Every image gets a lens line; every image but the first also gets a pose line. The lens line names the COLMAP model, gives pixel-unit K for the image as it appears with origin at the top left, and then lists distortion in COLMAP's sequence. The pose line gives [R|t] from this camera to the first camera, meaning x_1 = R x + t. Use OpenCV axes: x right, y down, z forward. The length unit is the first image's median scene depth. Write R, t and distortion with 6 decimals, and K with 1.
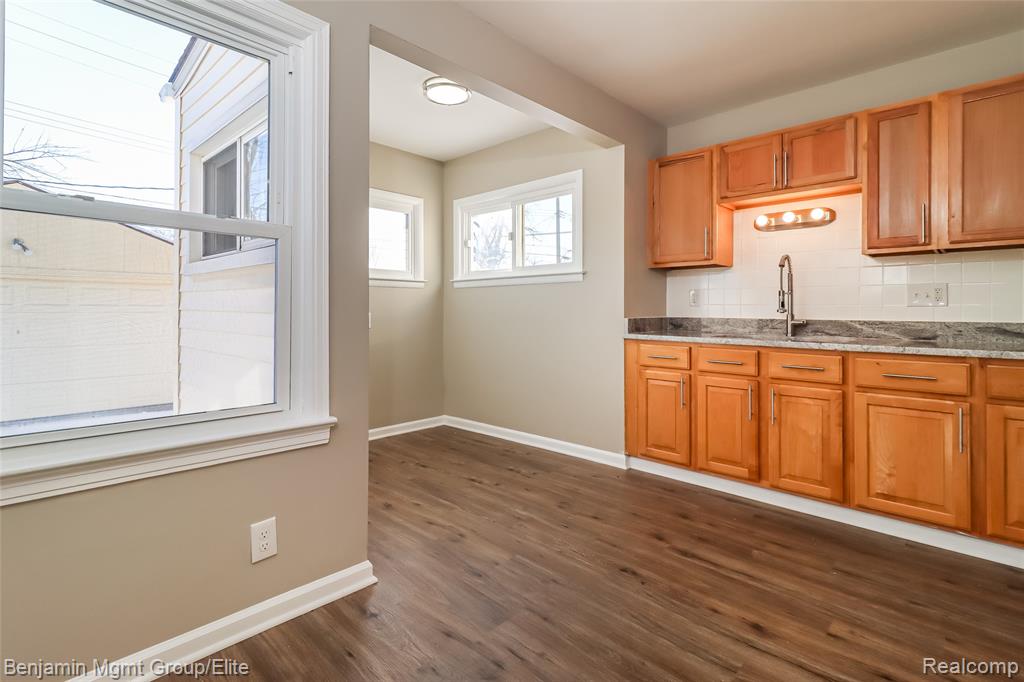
lens RADIAL K [[495.9, 0, 512.6], [0, 495.9, 306.9], [0, 0, 1]] dist [-0.002843, -0.000267]
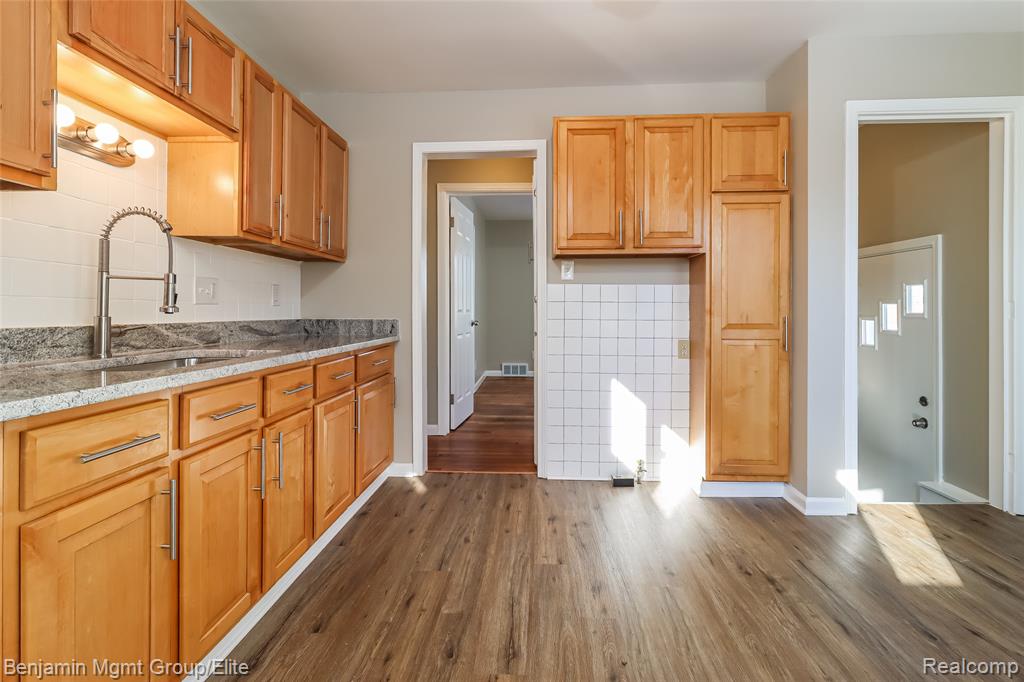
lens RADIAL K [[489.3, 0, 513.4], [0, 489.3, 312.3], [0, 0, 1]] dist [0.006206, 0.000585]
pose [[-0.647443, -0.006722, 0.762084, -0.173342], [-0.007262, 0.999970, 0.002650, 0.008341], [-0.762079, -0.003819, -0.647473, 1.382985]]
